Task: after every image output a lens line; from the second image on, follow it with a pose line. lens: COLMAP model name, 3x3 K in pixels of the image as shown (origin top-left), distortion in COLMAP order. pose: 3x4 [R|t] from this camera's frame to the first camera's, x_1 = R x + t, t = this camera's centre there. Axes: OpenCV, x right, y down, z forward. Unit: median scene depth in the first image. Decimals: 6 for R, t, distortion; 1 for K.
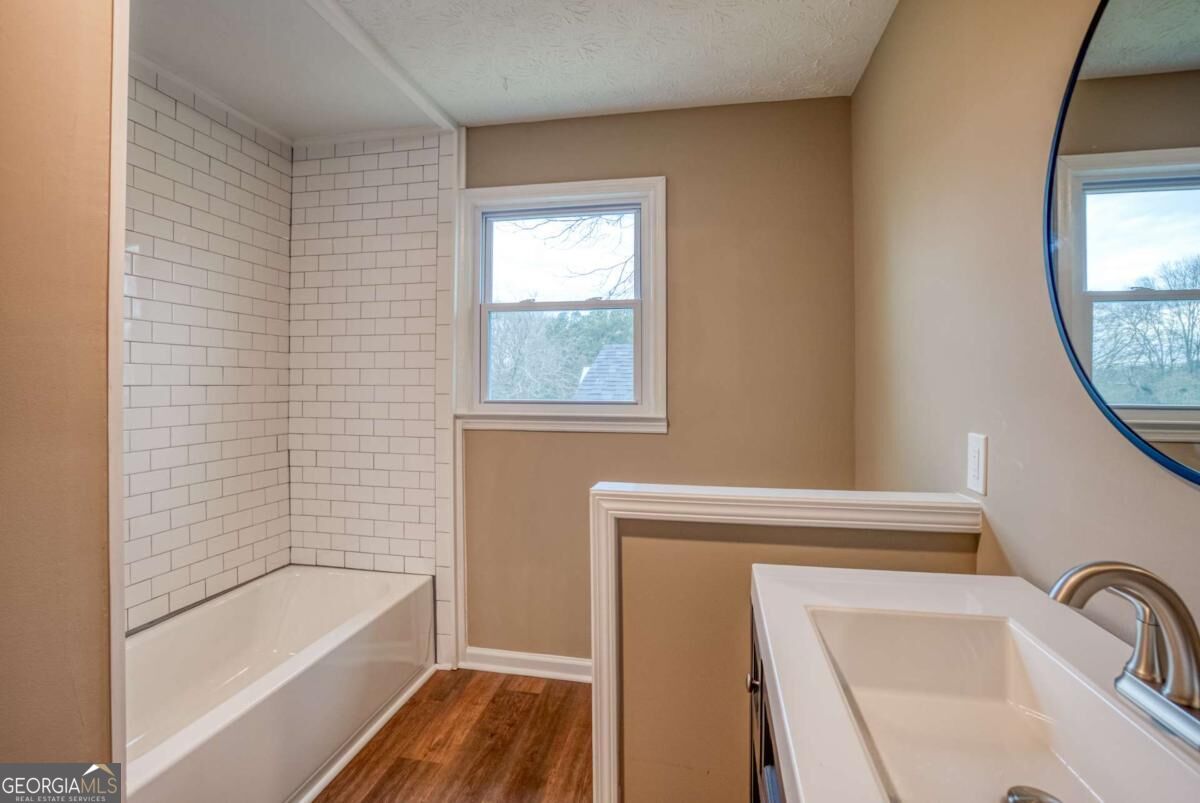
lens RADIAL K [[556.0, 0, 594.8], [0, 556.0, 382.1], [0, 0, 1]] dist [-0.041671, 0.008201]
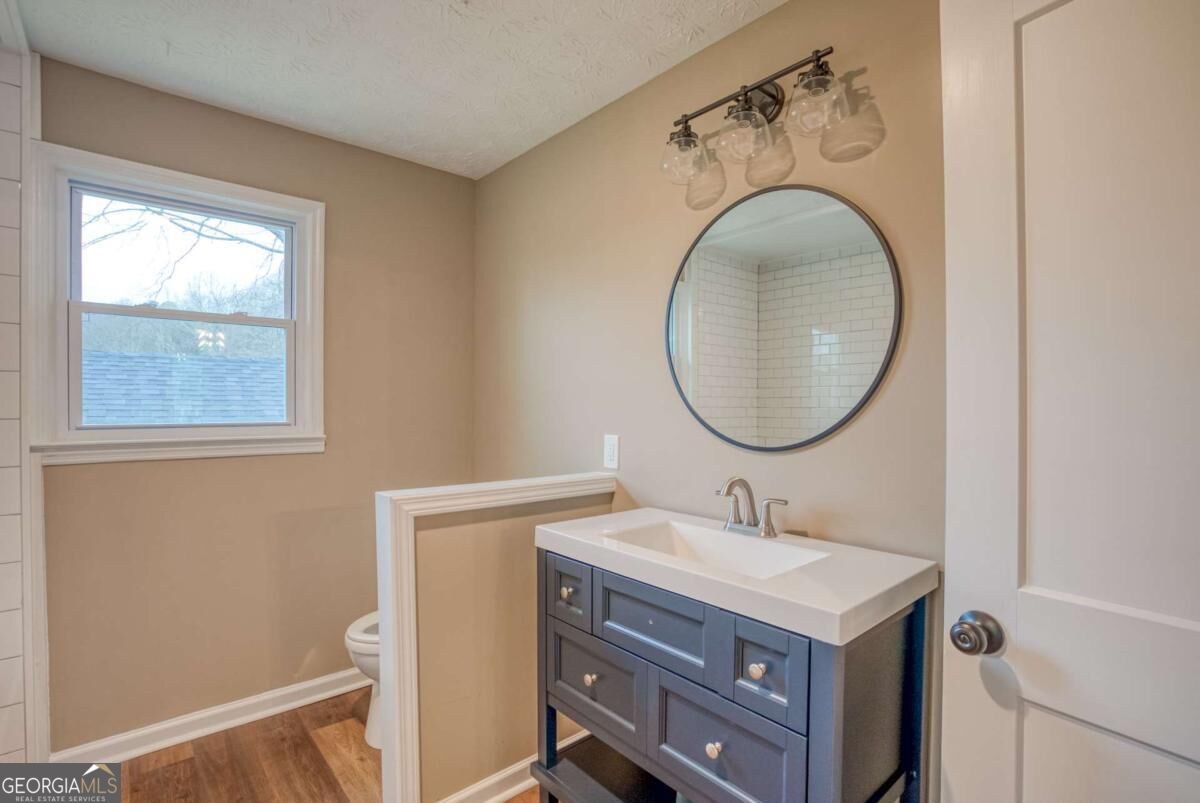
lens RADIAL K [[556.0, 0, 599.4], [0, 556.0, 409.2], [0, 0, 1]] dist [-0.041671, 0.008201]
pose [[0.614516, -0.004392, 0.788892, -0.363473], [-0.008056, 0.999897, 0.011842, -0.005272], [-0.788863, -0.013633, 0.614417, -0.035286]]
